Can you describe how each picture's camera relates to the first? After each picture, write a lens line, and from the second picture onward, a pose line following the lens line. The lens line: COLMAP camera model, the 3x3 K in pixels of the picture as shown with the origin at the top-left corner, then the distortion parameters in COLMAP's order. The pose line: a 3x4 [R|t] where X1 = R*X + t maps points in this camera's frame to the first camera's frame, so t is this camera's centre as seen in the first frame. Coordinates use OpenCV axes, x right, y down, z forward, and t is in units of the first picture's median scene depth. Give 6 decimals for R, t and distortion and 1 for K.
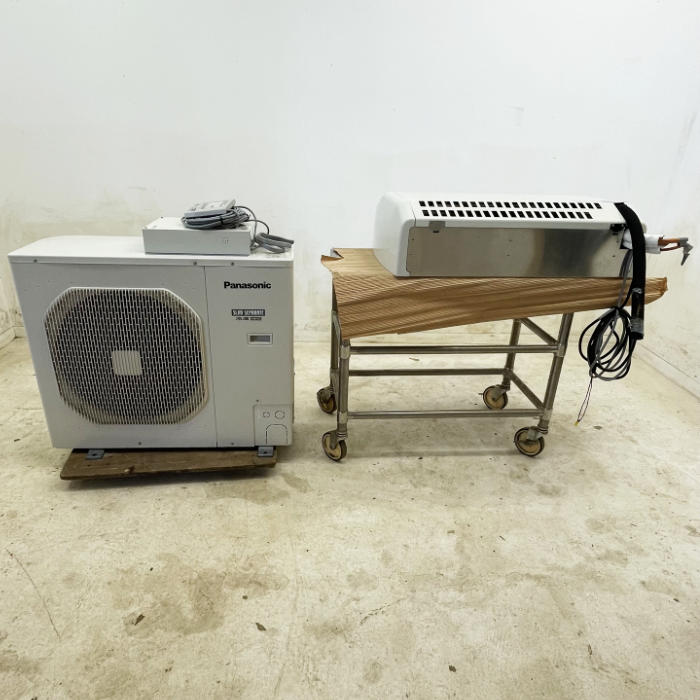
lens RADIAL K [[499.8, 0, 348.9], [0, 499.8, 367.9], [0, 0, 1]] dist [-0.007099, -0.002401]
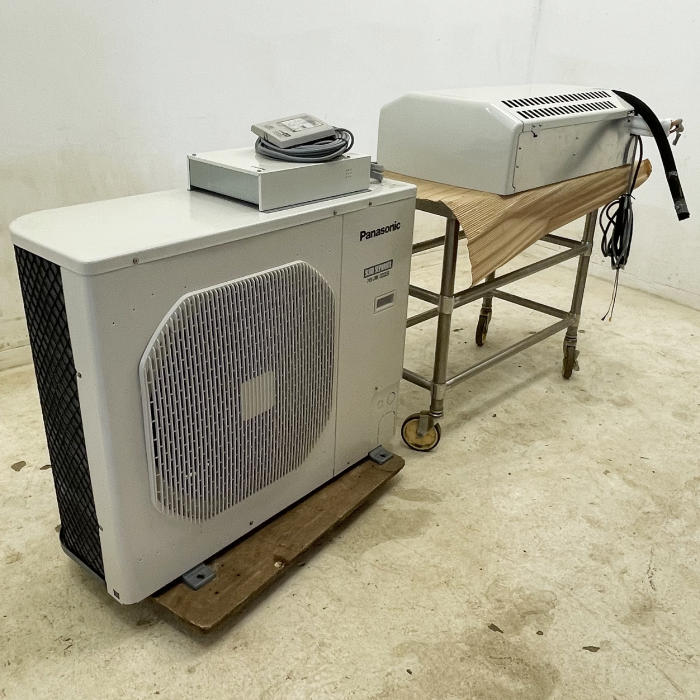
lens RADIAL K [[717.8, 0, 350.0], [0, 717.8, 350.0], [0, 0, 1]] dist [-0.004433, 0.004522]
pose [[0.781546, -0.257037, 0.568435, -0.816558], [0.236876, 0.965205, 0.110767, -0.128882], [-0.577127, 0.048079, 0.815238, 0.215262]]
